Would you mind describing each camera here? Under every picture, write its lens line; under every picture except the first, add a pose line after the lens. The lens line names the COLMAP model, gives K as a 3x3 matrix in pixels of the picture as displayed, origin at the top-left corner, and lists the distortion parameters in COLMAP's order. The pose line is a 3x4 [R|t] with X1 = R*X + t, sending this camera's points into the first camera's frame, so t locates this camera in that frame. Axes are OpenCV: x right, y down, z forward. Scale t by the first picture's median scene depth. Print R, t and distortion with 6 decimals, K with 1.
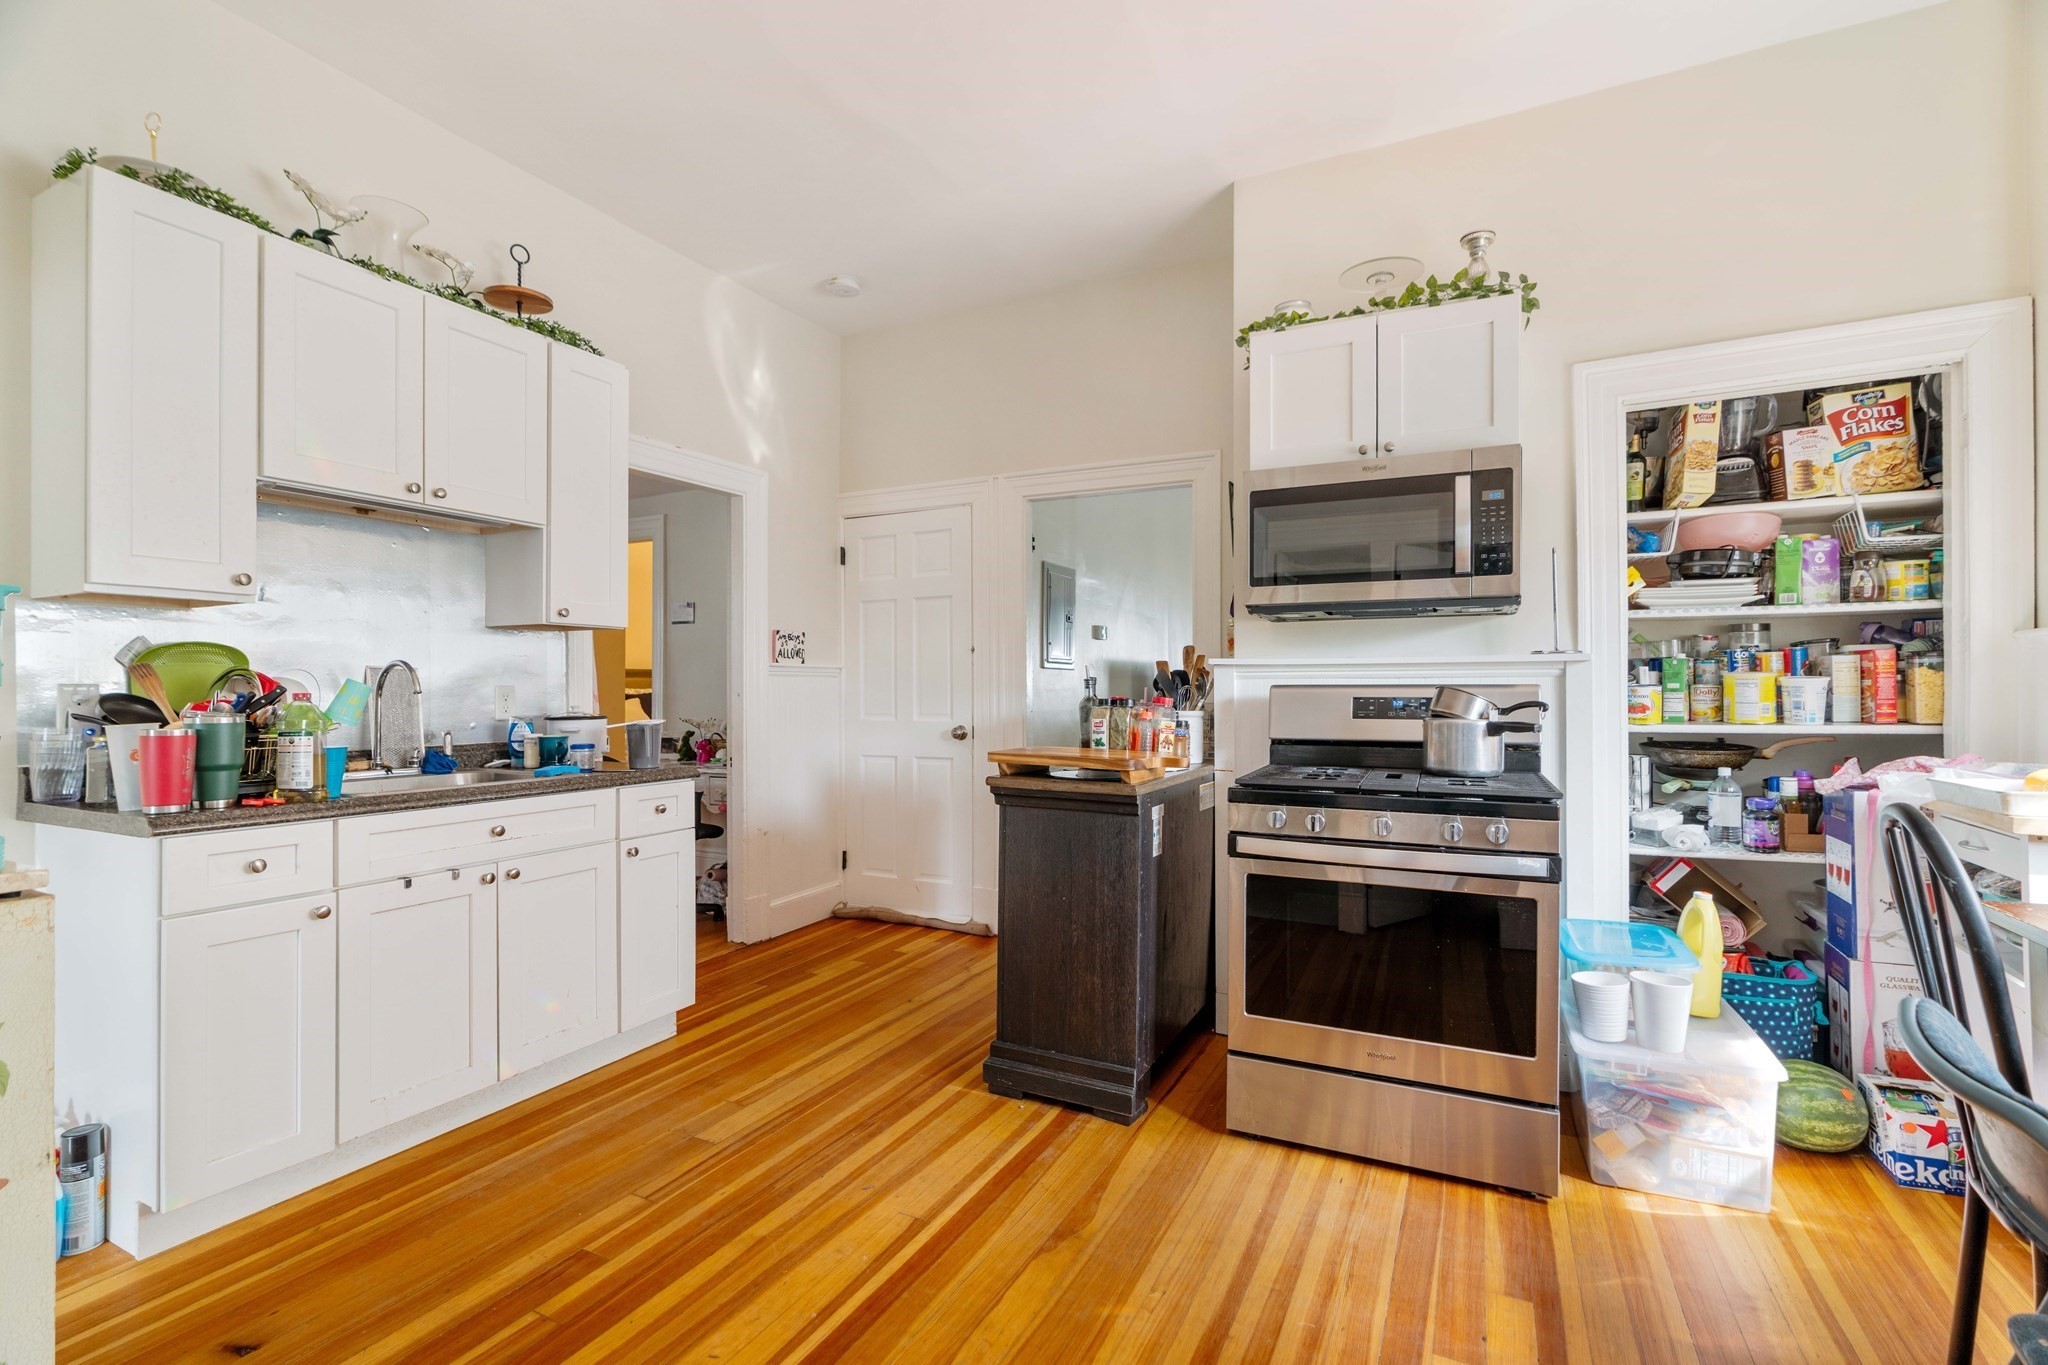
lens RADIAL K [[921.9, 0, 1031.1], [0, 921.9, 686.3], [0, 0, 1]] dist [-0.010870, 0.003465]
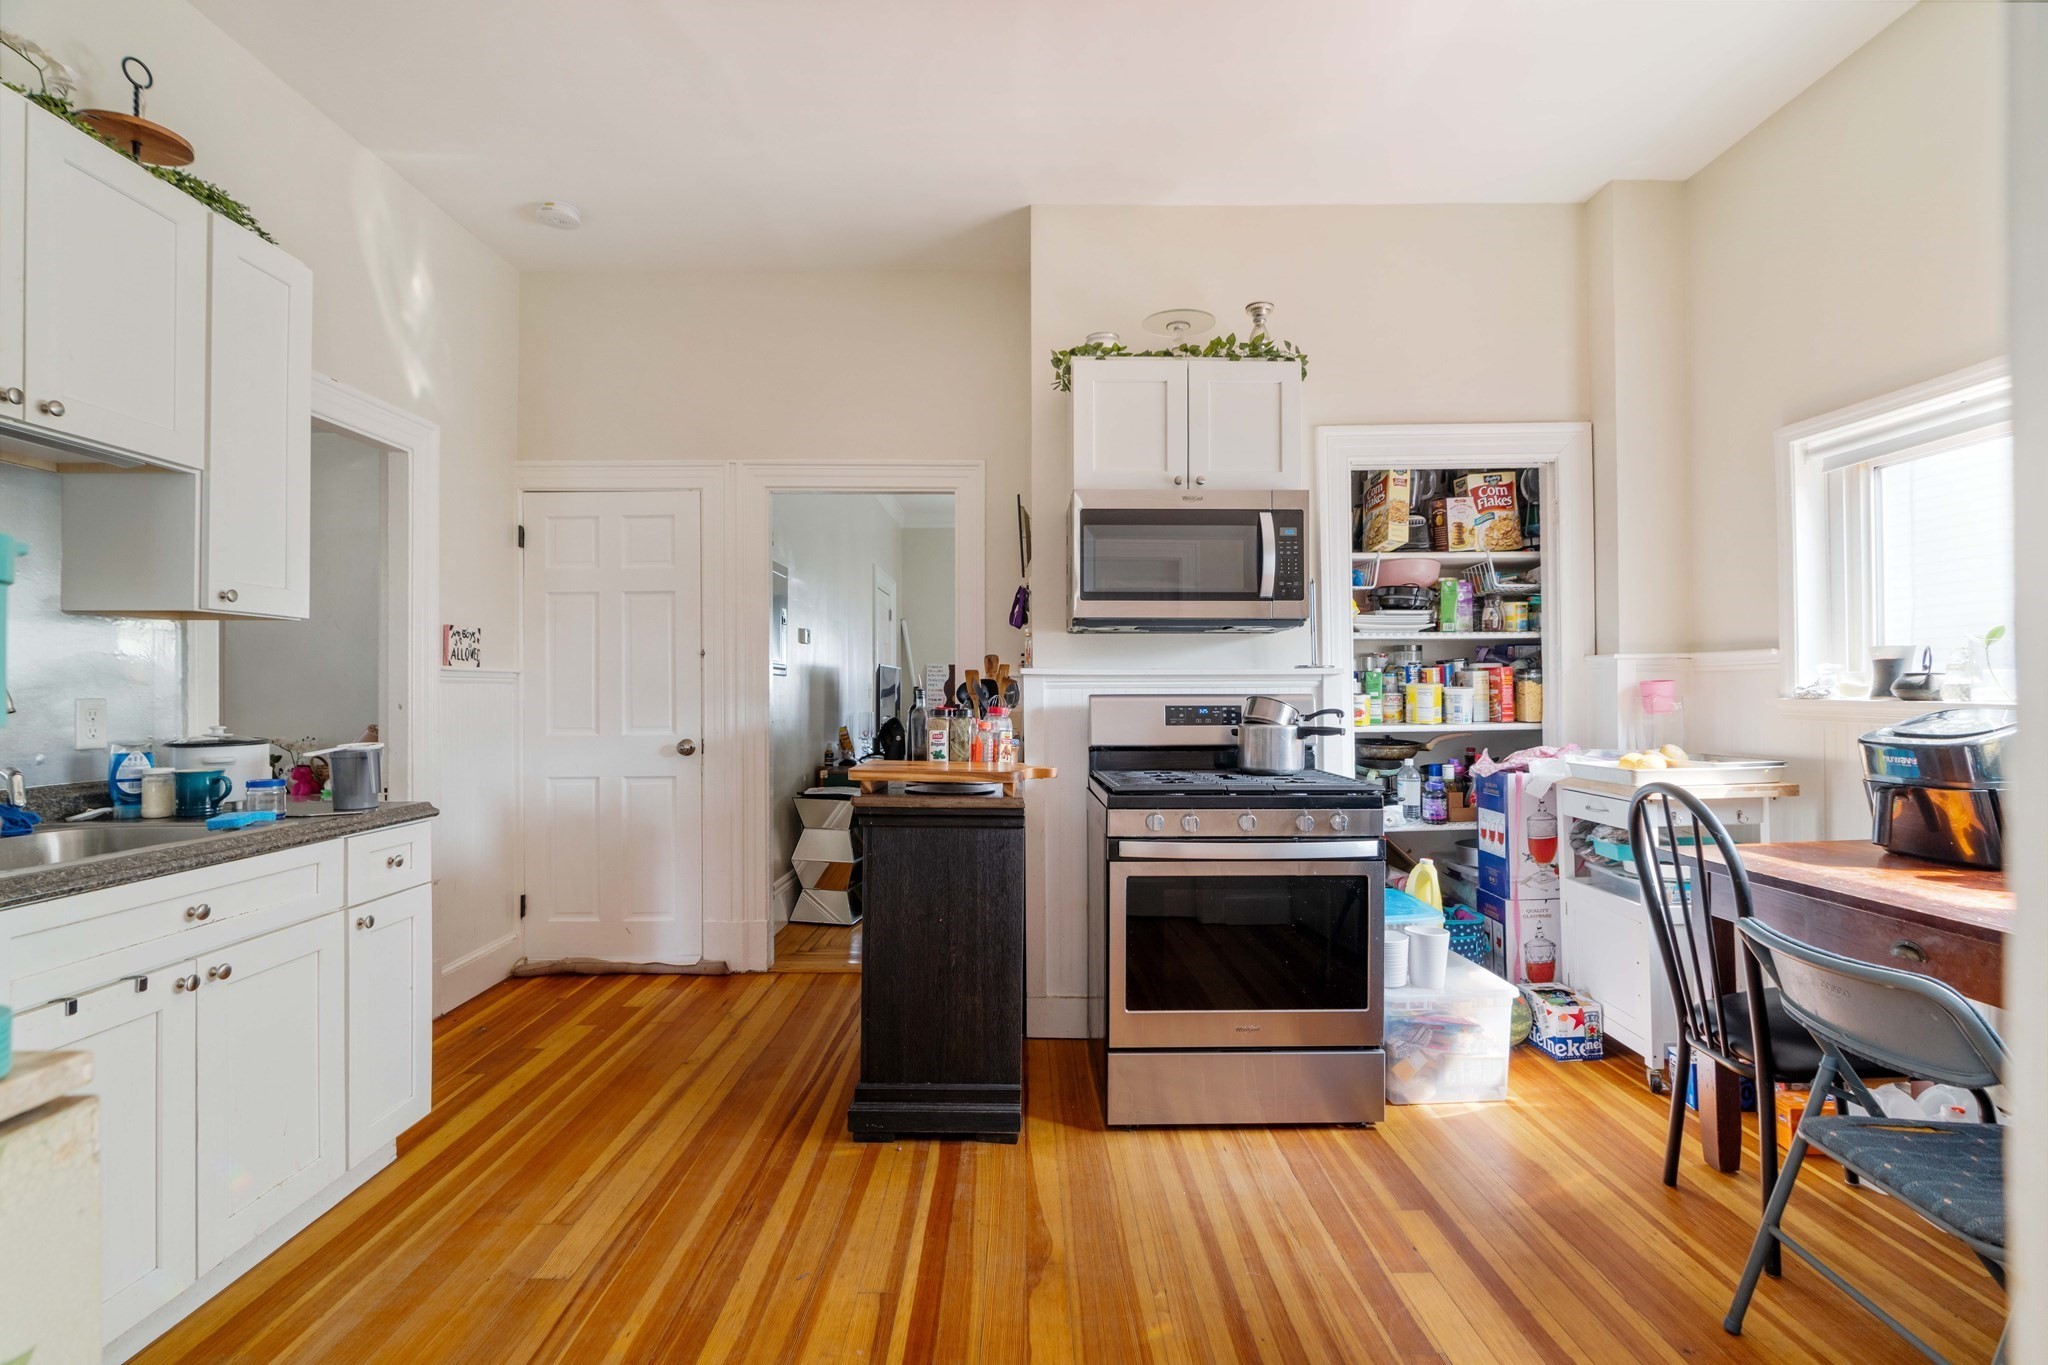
lens RADIAL K [[921.9, 0, 1030.6], [0, 921.9, 686.1], [0, 0, 1]] dist [-0.010870, 0.003465]
pose [[0.893358, 0.001017, 0.449345, -0.299795], [0.000496, 0.999995, -0.003249, -0.008600], [-0.449346, 0.003126, 0.893353, 0.101325]]
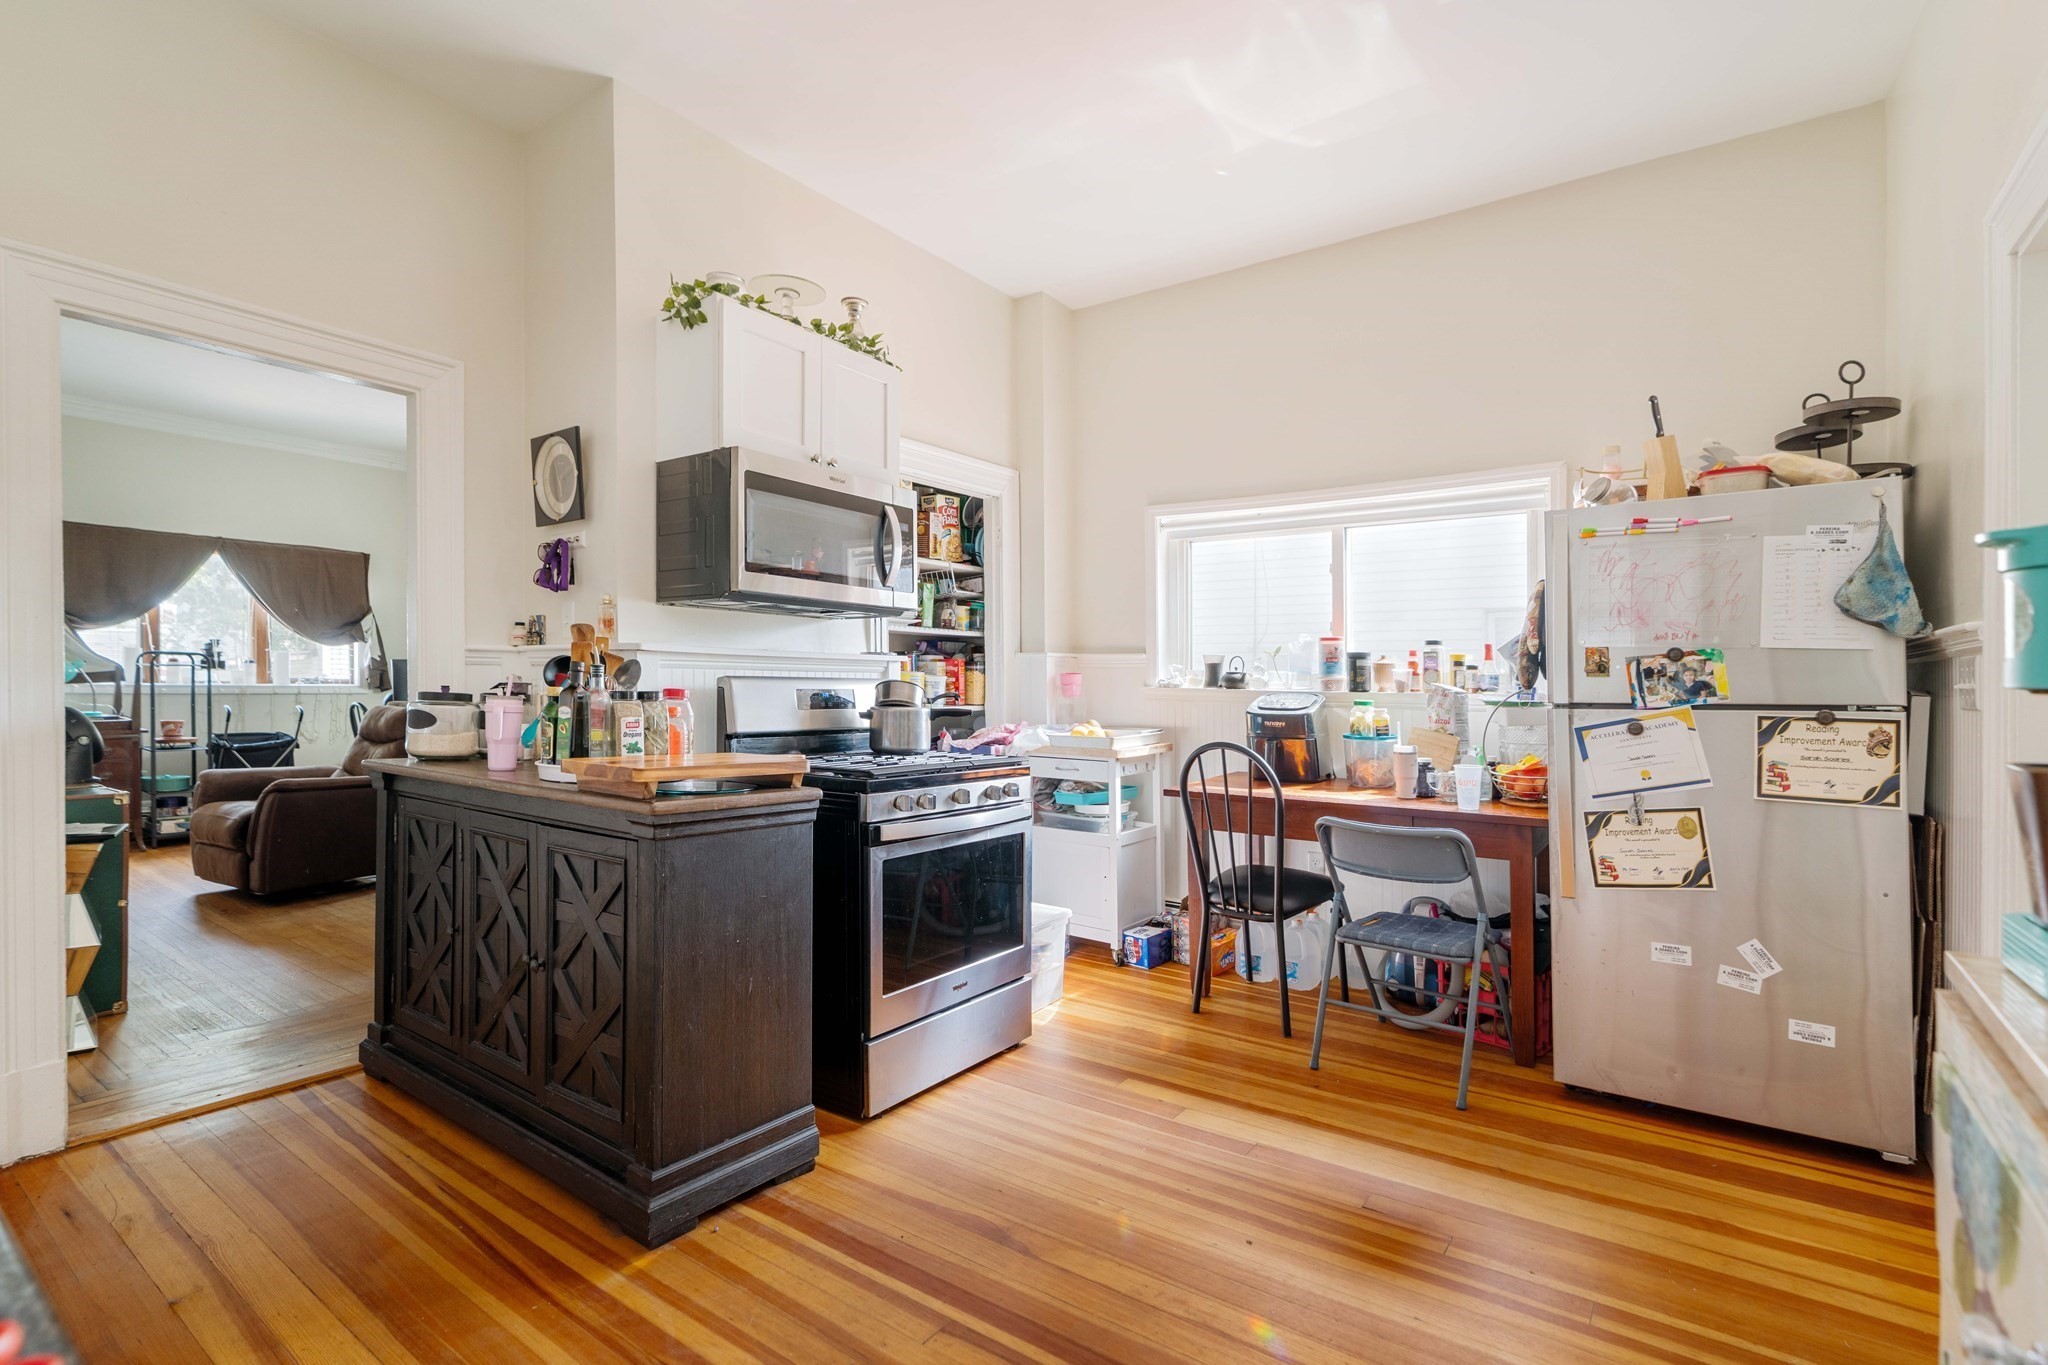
lens RADIAL K [[960.5, 0, 1022.8], [0, 960.5, 677.2], [0, 0, 1]] dist [-0.016210, 0.000860]
pose [[0.160400, 0.010435, 0.986997, -0.723714], [-0.017450, 0.999818, -0.007734, 0.002410], [-0.986898, -0.015983, 0.160553, 0.605955]]
